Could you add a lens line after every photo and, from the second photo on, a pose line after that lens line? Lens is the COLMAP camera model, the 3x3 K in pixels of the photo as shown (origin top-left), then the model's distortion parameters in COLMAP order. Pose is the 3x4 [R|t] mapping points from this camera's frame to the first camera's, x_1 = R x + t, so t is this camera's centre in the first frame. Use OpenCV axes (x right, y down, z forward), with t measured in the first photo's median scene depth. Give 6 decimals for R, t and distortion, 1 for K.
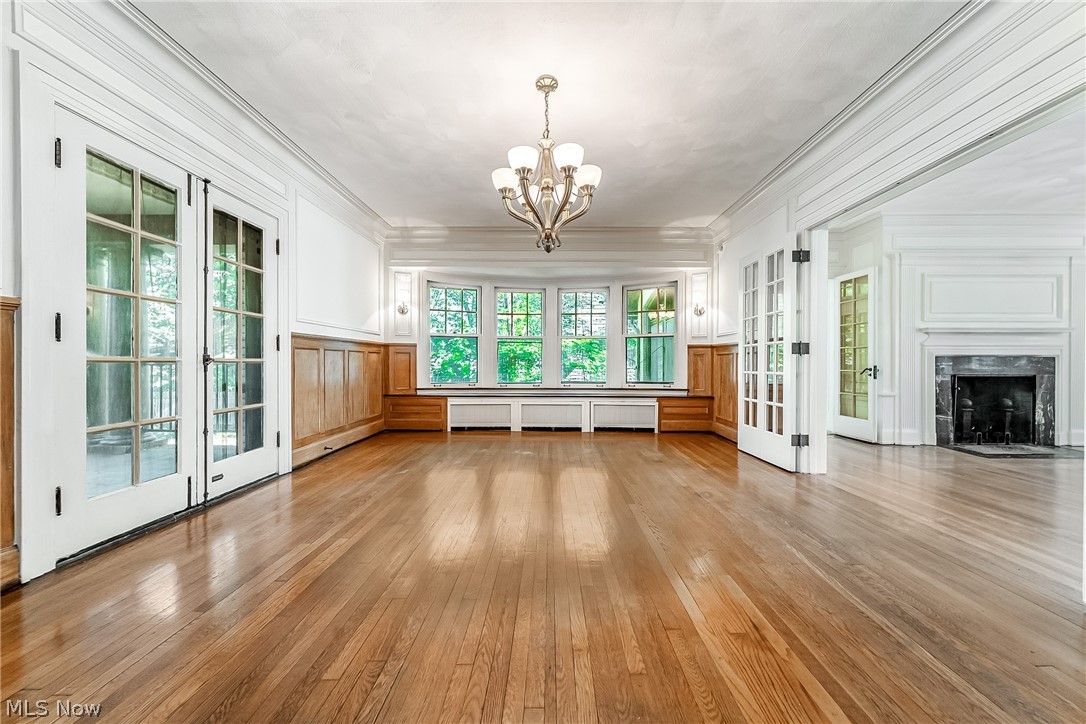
lens RADIAL K [[375.6, 0, 547.8], [0, 375.6, 363.6], [0, 0, 1]] dist [-0.001238, -0.000032]
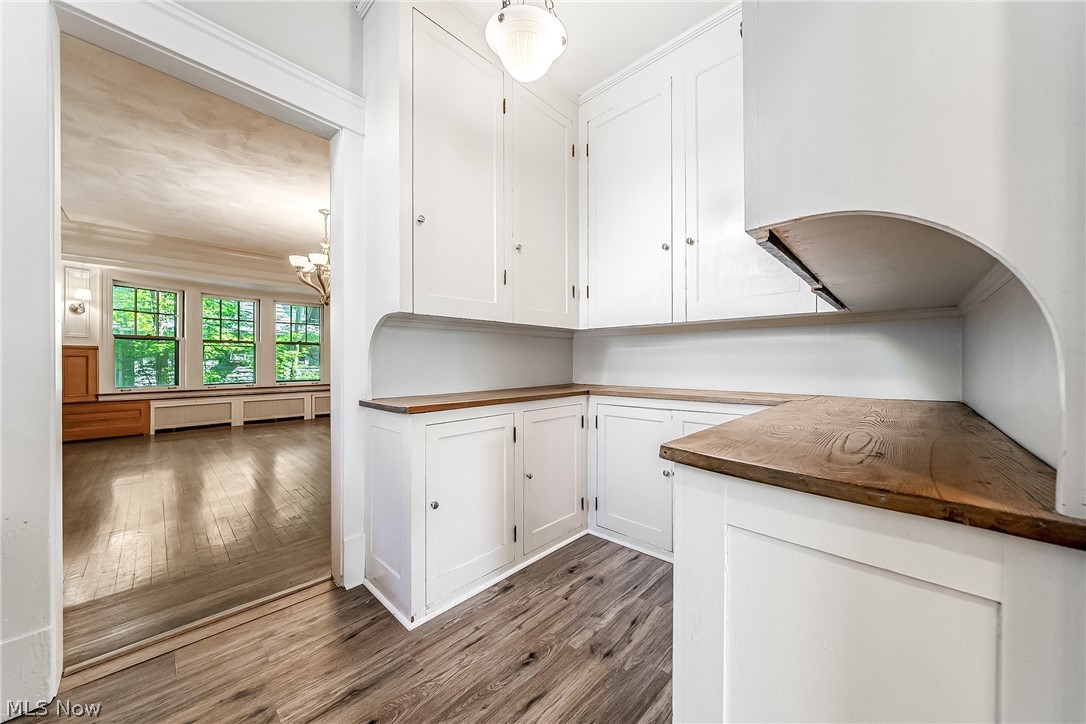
lens RADIAL K [[375.6, 0, 546.0], [0, 375.6, 360.1], [0, 0, 1]] dist [-0.001238, -0.000032]
pose [[0.681782, -0.002570, 0.731551, -0.275971], [0.002435, 0.999996, 0.001245, -0.017187], [-0.731552, 0.000933, 0.681785, -0.452071]]
